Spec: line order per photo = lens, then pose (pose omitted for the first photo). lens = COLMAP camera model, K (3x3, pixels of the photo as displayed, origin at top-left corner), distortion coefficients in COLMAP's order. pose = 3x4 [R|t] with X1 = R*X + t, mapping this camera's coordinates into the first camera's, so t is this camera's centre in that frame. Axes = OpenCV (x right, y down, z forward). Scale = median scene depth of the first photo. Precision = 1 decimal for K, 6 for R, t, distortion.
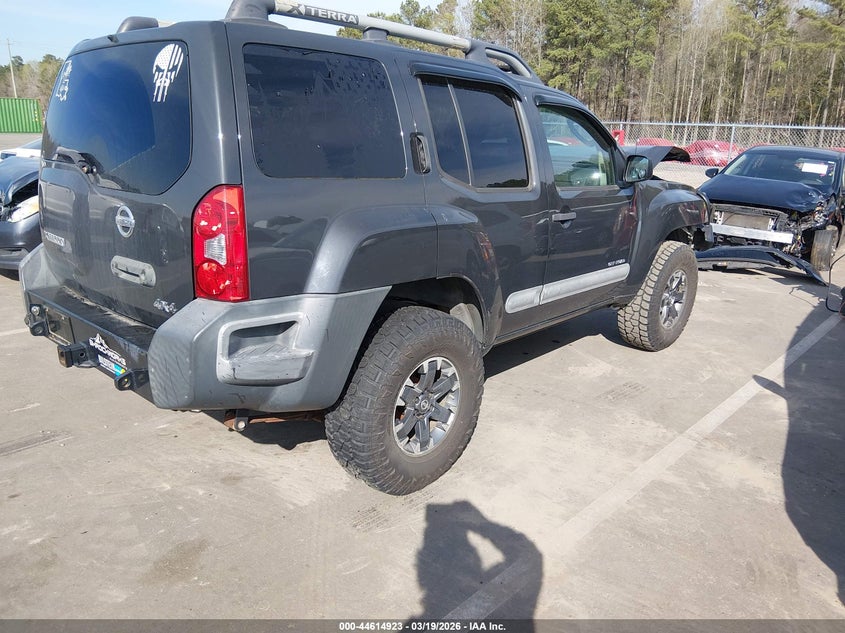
lens RADIAL K [[659.6, 0, 422.0], [0, 659.6, 316.6], [0, 0, 1]] dist [-0.003968, -0.000559]
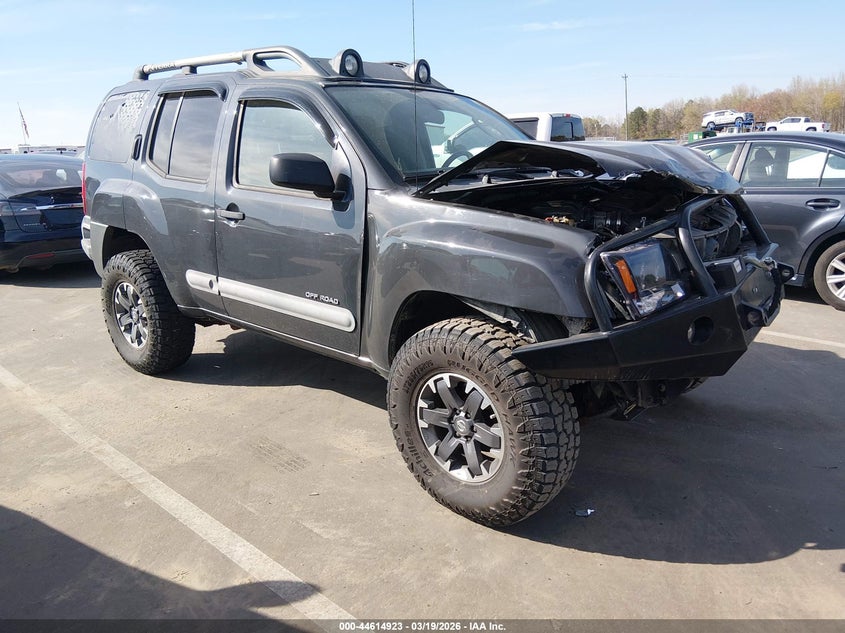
lens RADIAL K [[659.6, 0, 422.0], [0, 659.6, 316.6], [0, 0, 1]] dist [-0.003968, -0.000559]
pose [[-0.014602, 0.218338, -0.975764, 1.118415], [-0.254483, 0.942921, 0.214798, -0.273066], [0.966967, 0.251452, 0.041795, 1.188506]]
